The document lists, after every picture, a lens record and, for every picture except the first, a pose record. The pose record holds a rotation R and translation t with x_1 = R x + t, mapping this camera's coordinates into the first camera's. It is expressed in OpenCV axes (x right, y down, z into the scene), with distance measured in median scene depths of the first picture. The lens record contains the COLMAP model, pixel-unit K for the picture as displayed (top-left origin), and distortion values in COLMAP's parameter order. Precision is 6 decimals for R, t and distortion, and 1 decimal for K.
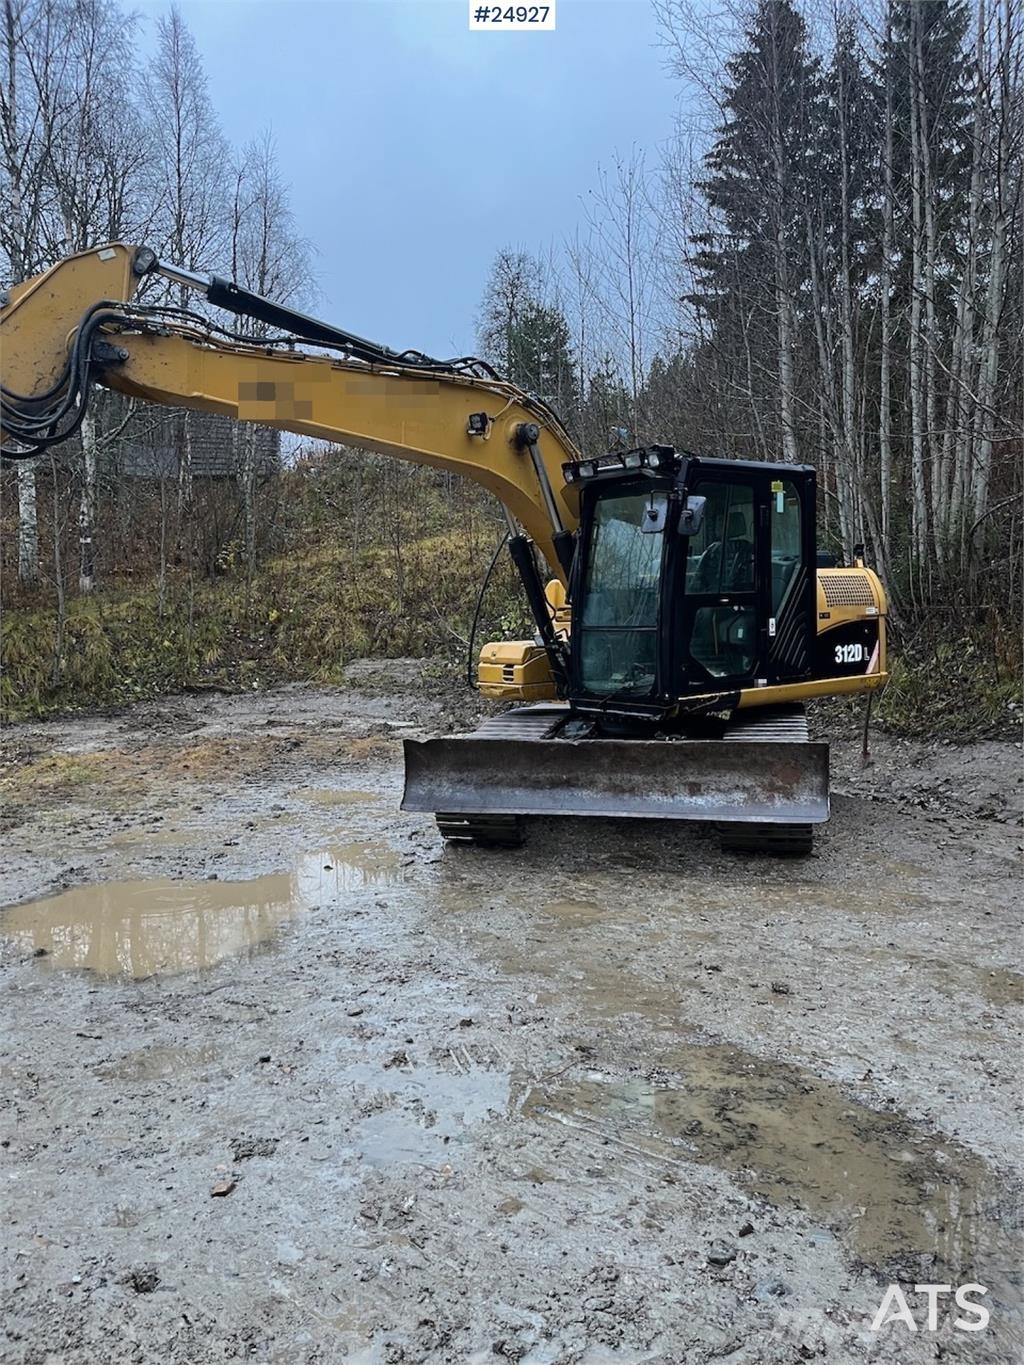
lens RADIAL K [[1017.4, 0, 512.0], [0, 1017.4, 682.5], [0, 0, 1]] dist [0.061720, -0.110181]
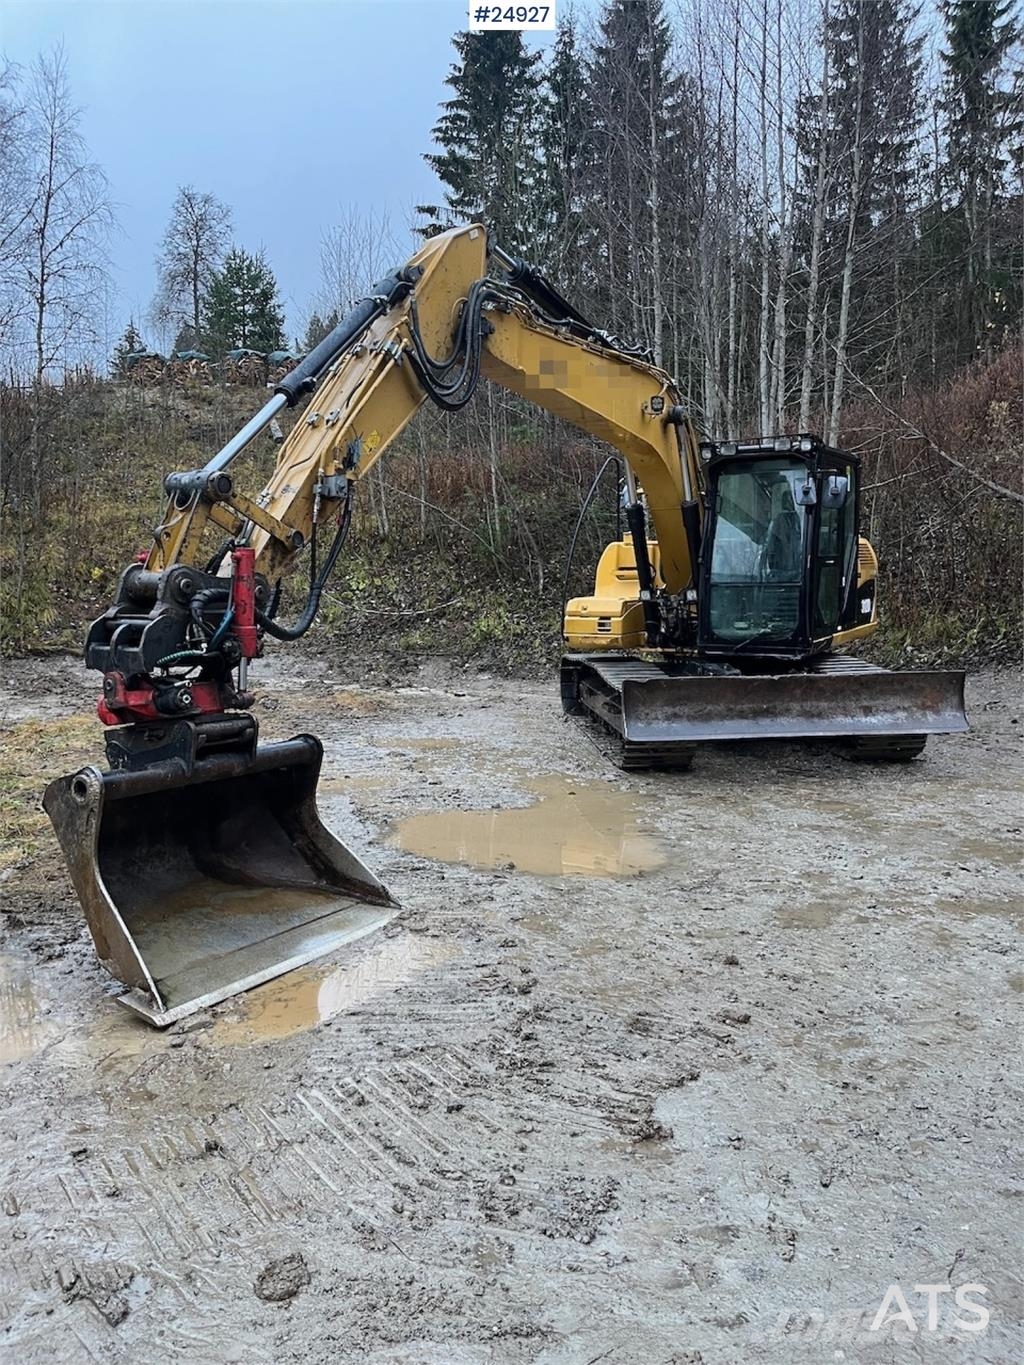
lens RADIAL K [[1017.4, 0, 512.0], [0, 1017.4, 682.5], [0, 0, 1]] dist [0.061720, -0.110181]
pose [[0.936413, -0.027784, 0.349798, -0.498510], [0.015448, 0.999158, 0.038007, 0.010261], [-0.350559, -0.030187, 0.936054, -0.024764]]
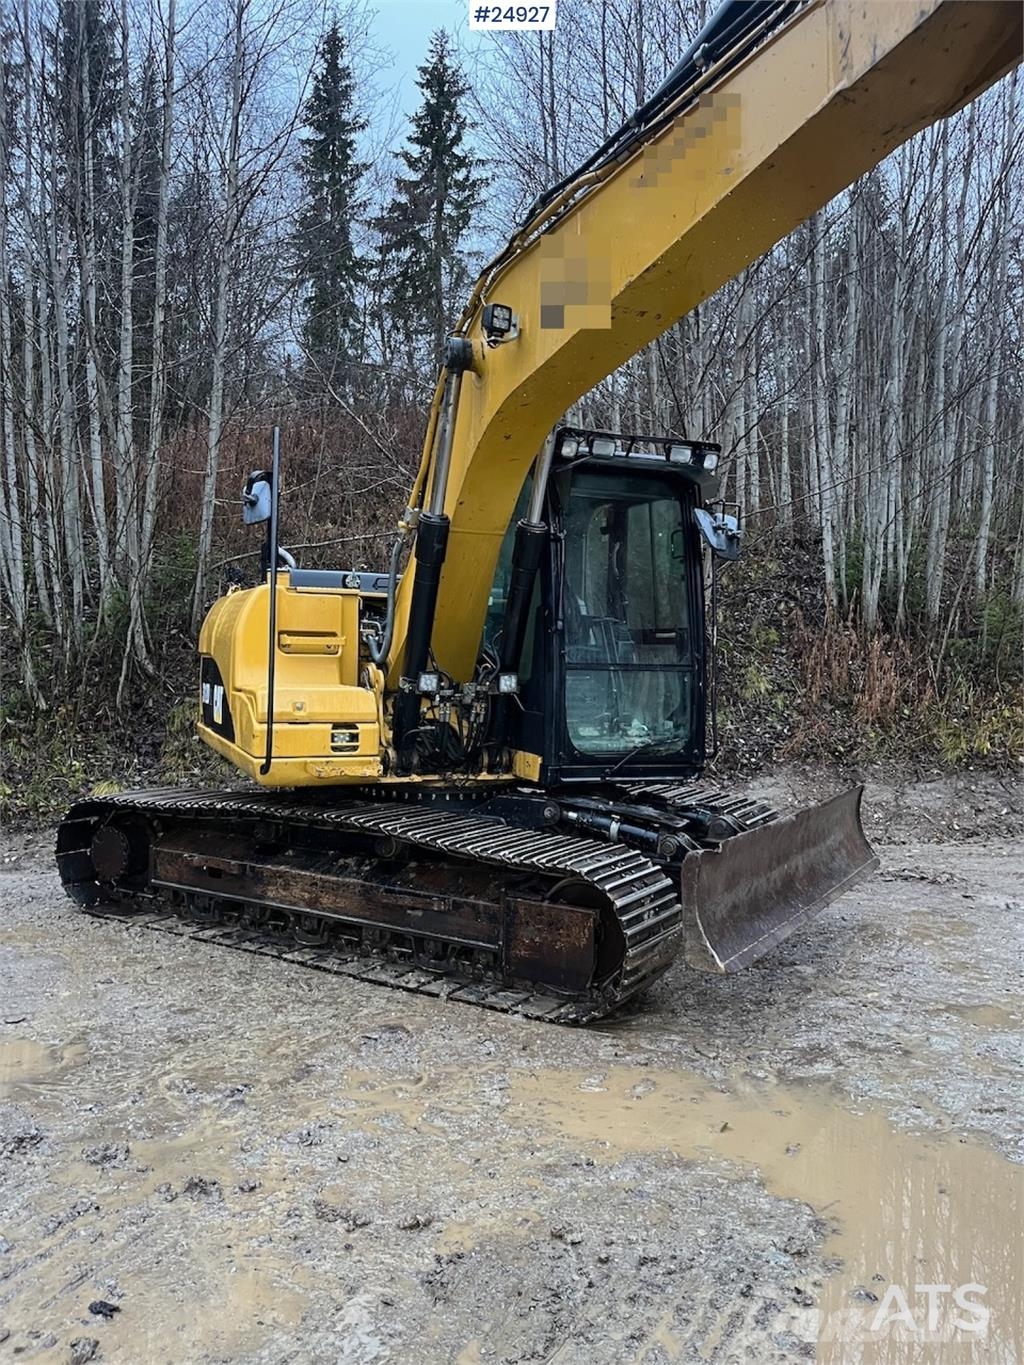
lens RADIAL K [[1024.1, 0, 513.8], [0, 1024.1, 694.9], [0, 0, 1]] dist [0.040534, -0.043080]
pose [[0.268183, -0.004334, 0.963358, -0.548102], [0.040372, 0.999162, -0.006744, -0.026375], [-0.962522, 0.040701, 0.268133, 0.748492]]
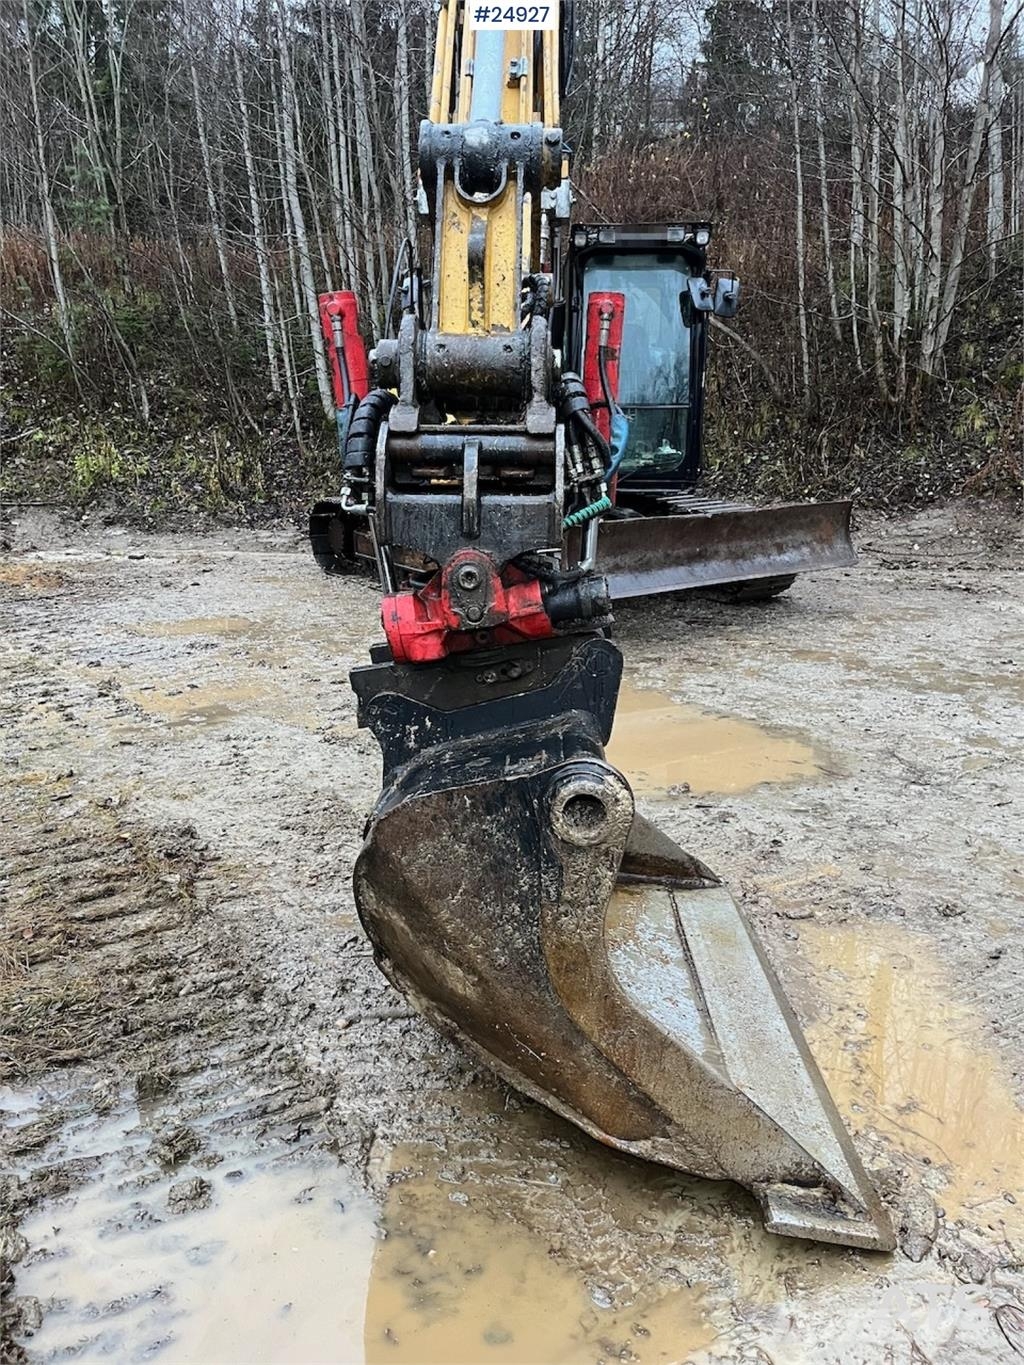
lens RADIAL K [[1024.1, 0, 513.8], [0, 1024.1, 694.9], [0, 0, 1]] dist [0.040534, -0.043080]
pose [[0.640645, -0.187237, 0.744658, -0.676475], [0.037305, 0.976258, 0.213376, 0.004388], [-0.766930, -0.108918, 0.632420, 0.347811]]
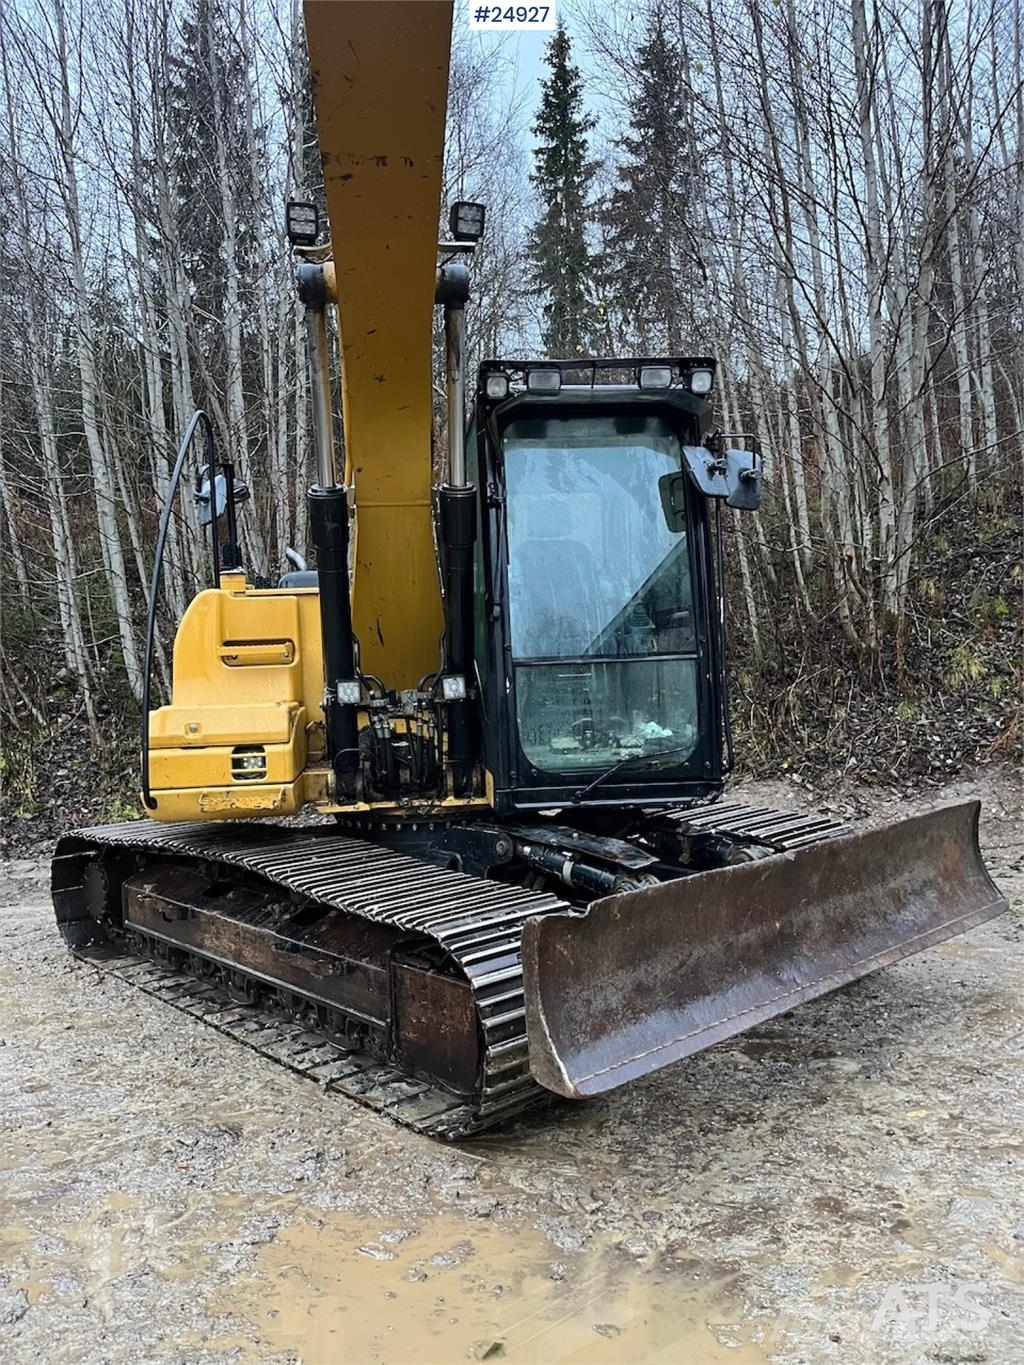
lens RADIAL K [[1024.1, 0, 513.8], [0, 1024.1, 694.9], [0, 0, 1]] dist [0.040534, -0.043080]
pose [[0.532692, -0.021320, 0.846041, -0.358043], [0.085296, 0.995945, -0.028607, -0.017114], [-0.842000, 0.087403, 0.532350, 0.623584]]
